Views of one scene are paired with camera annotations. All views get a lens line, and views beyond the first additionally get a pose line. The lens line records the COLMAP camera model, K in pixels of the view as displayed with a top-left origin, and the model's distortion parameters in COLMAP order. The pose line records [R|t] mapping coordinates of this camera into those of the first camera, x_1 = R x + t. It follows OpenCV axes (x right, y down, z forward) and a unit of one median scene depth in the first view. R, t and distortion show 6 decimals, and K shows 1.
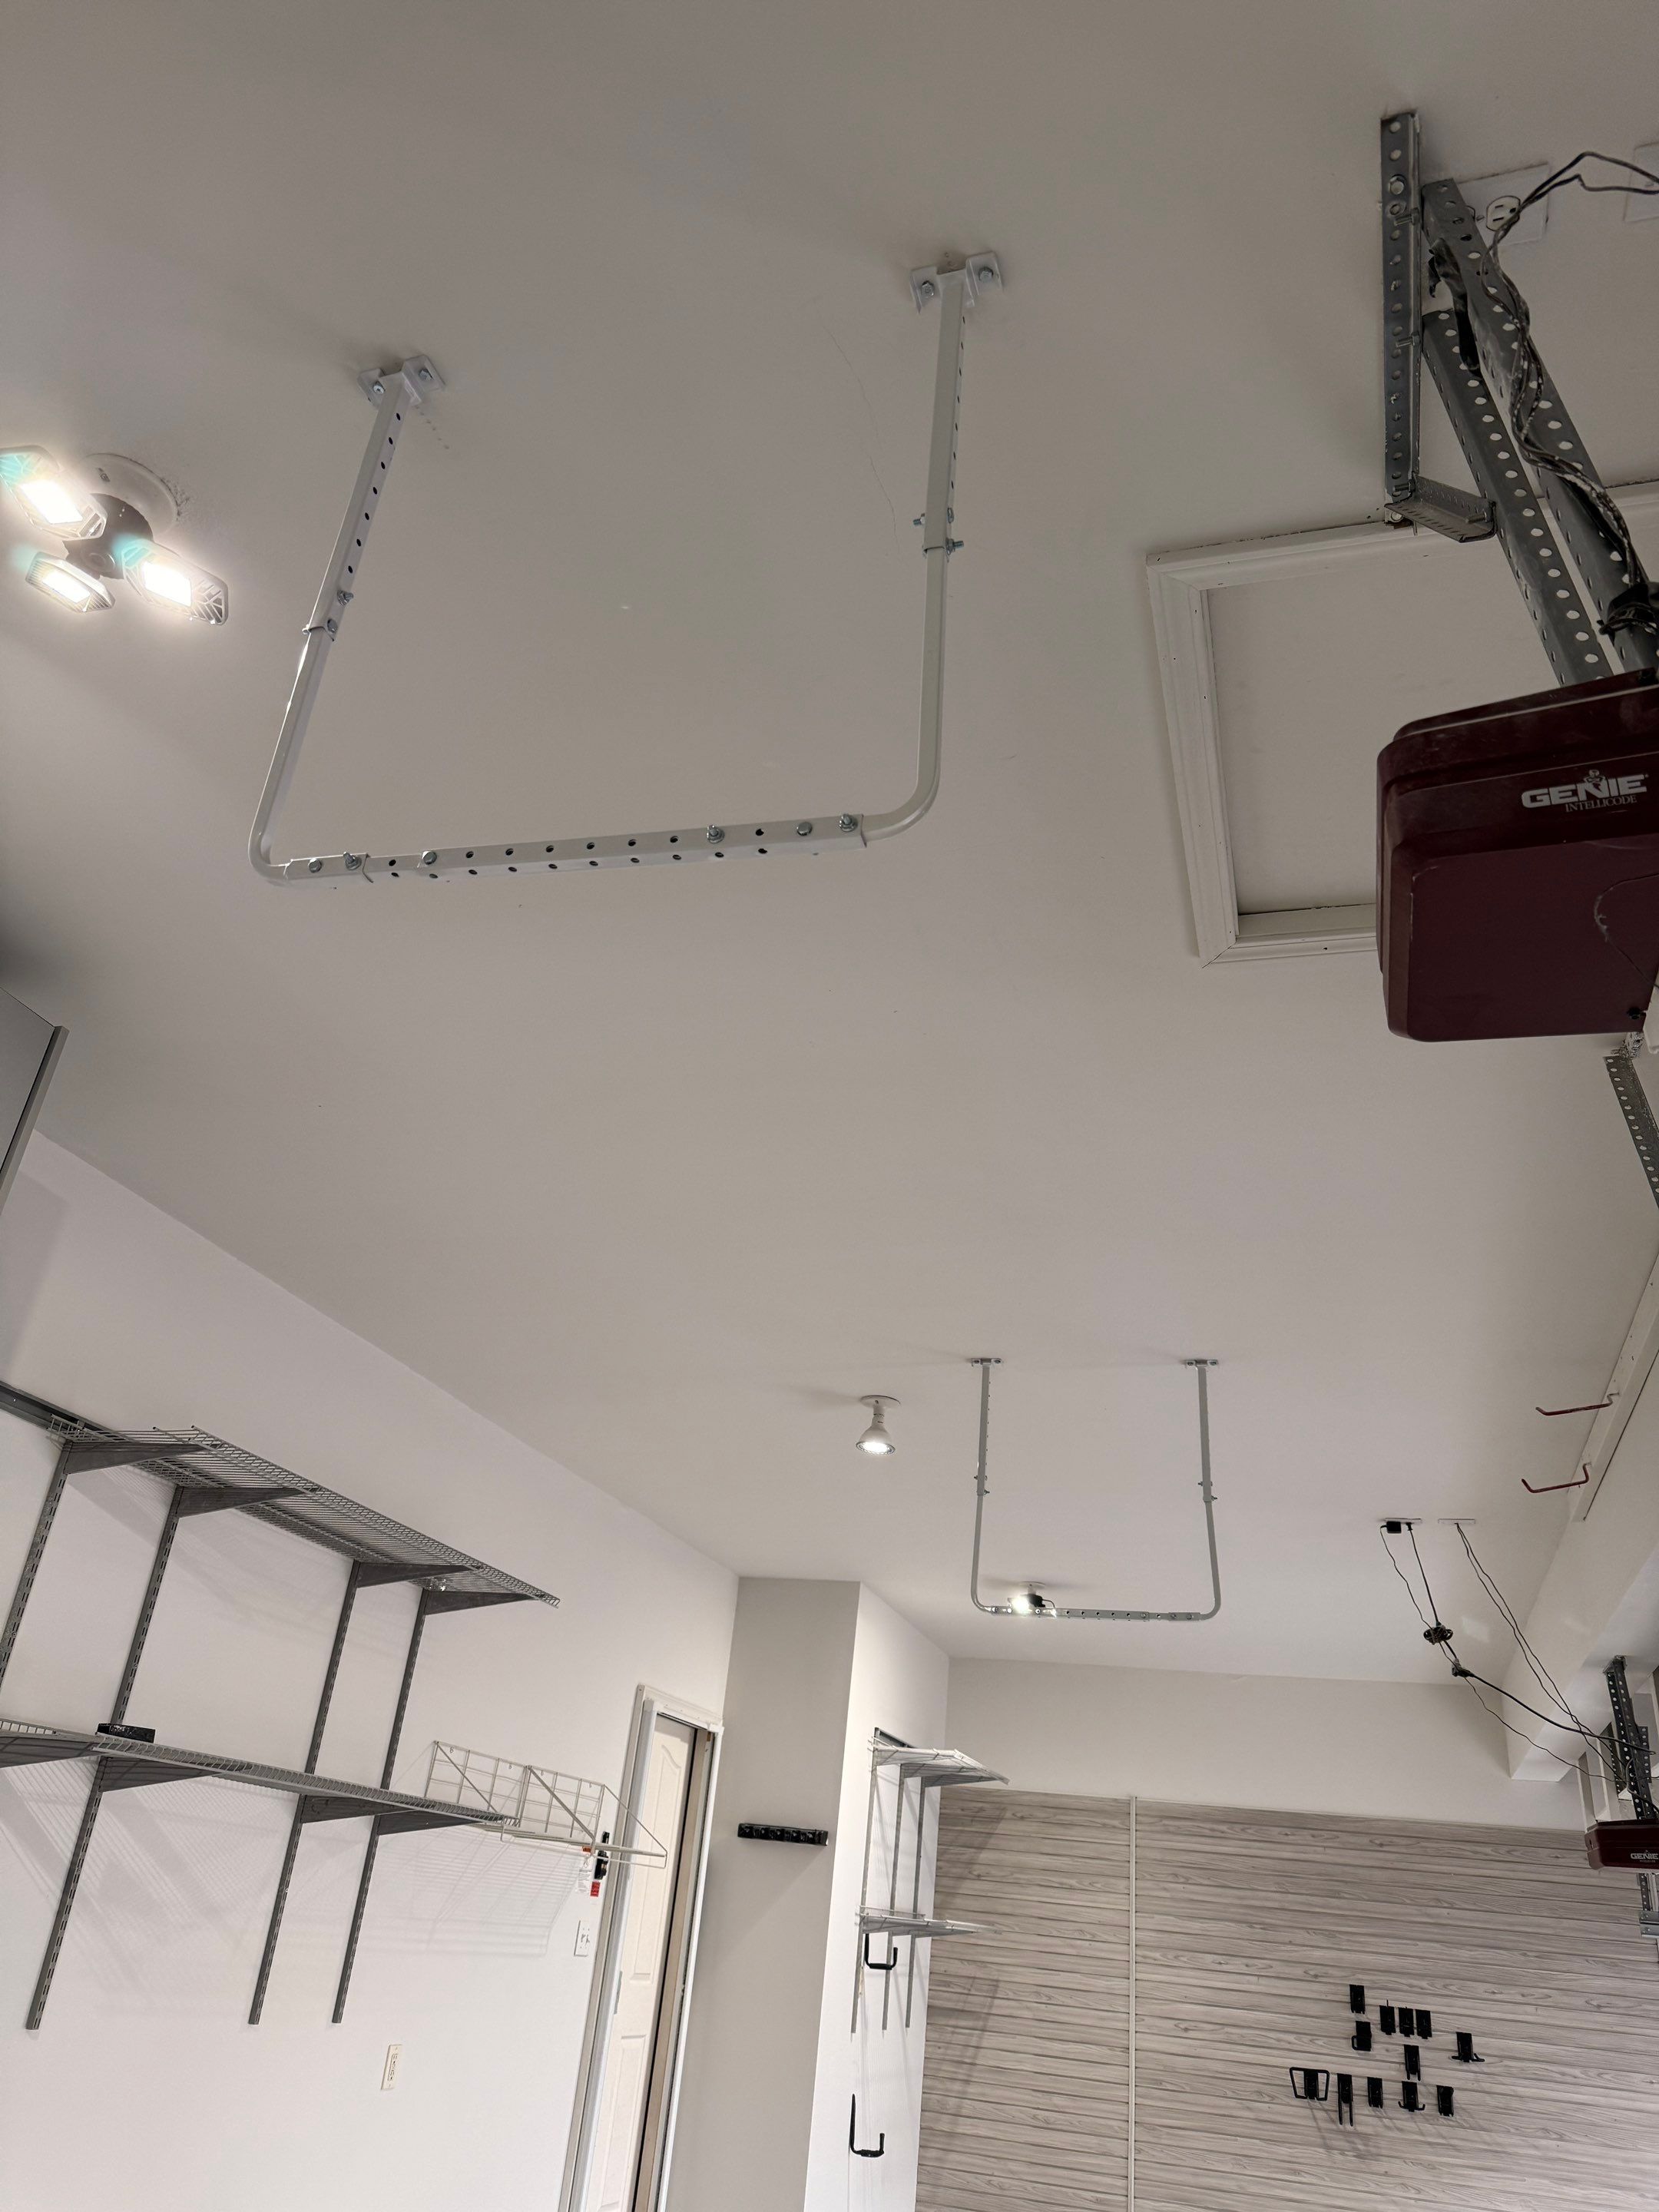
lens RADIAL K [[1584.8, 0, 829.5], [0, 1584.8, 1106.0], [0, 0, 1]] dist [0.004501, -0.007419]
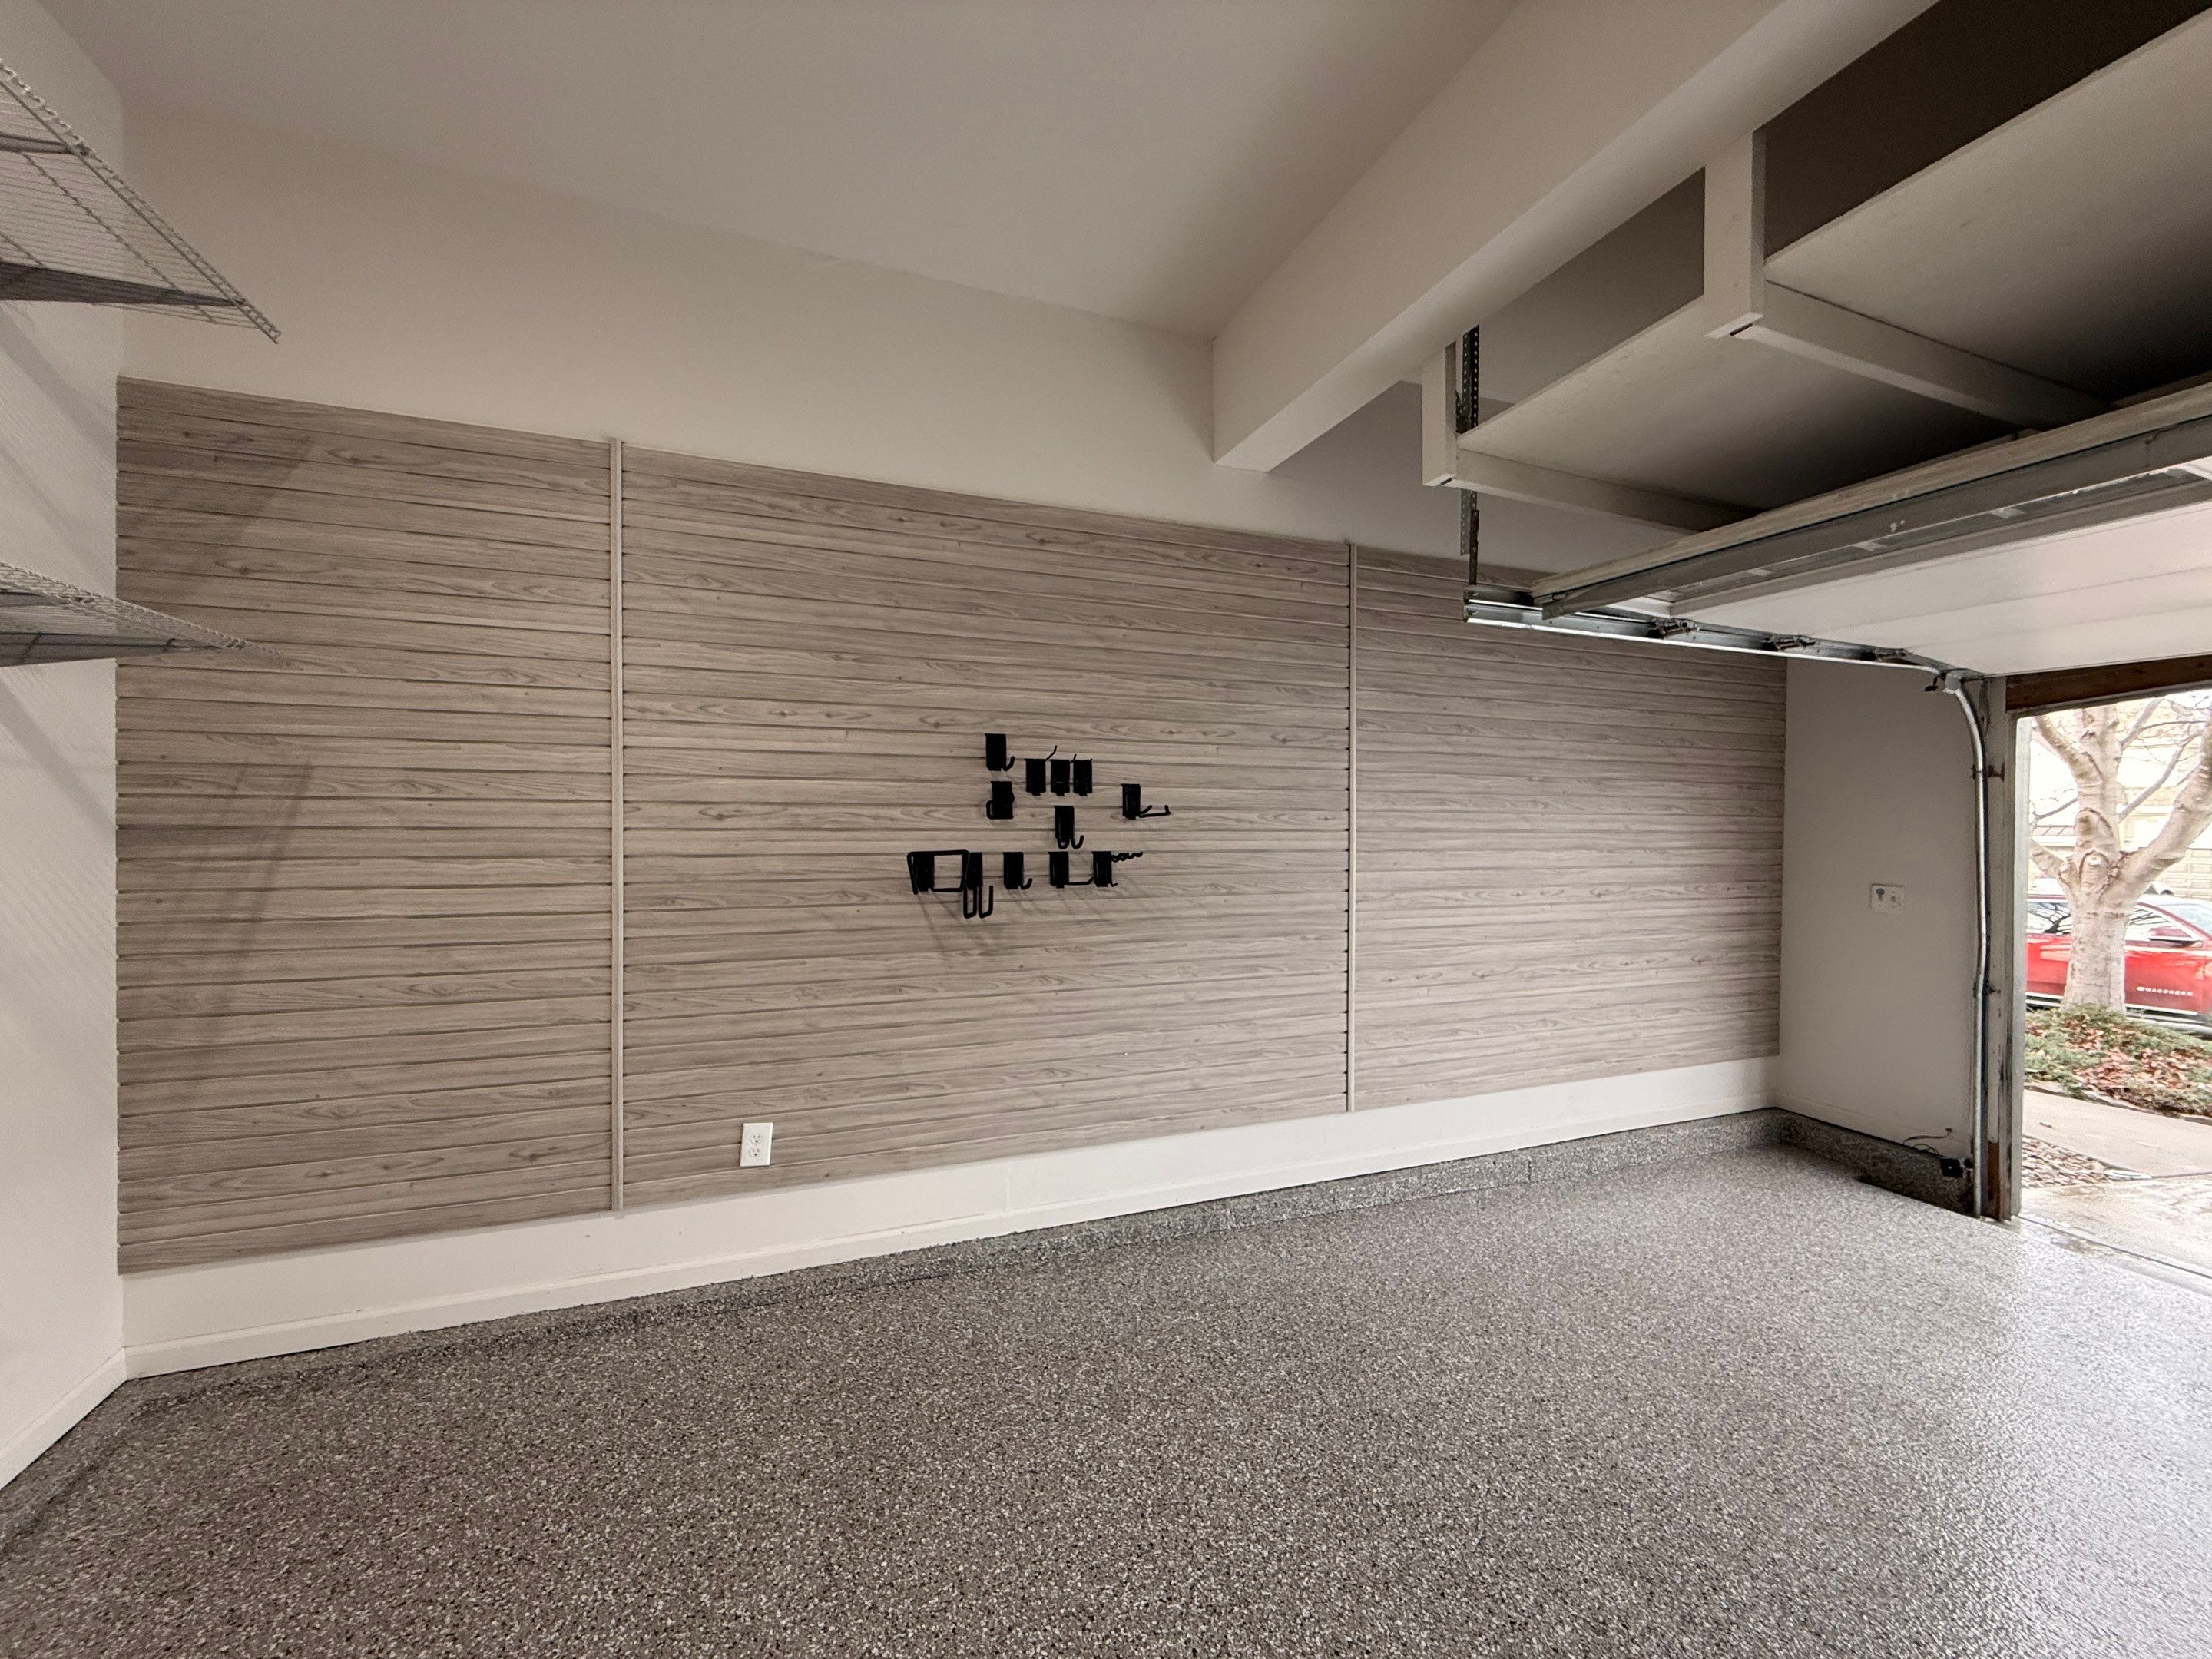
lens RADIAL K [[876.6, 0, 1101.3], [0, 876.6, 828.0], [0, 0, 1]] dist [0.000484, -0.000232]
pose [[0.801272, -0.098216, 0.590183, 0.147876], [-0.214603, 0.873614, 0.436743, 0.419395], [-0.558487, -0.476606, 0.678925, 0.708213]]
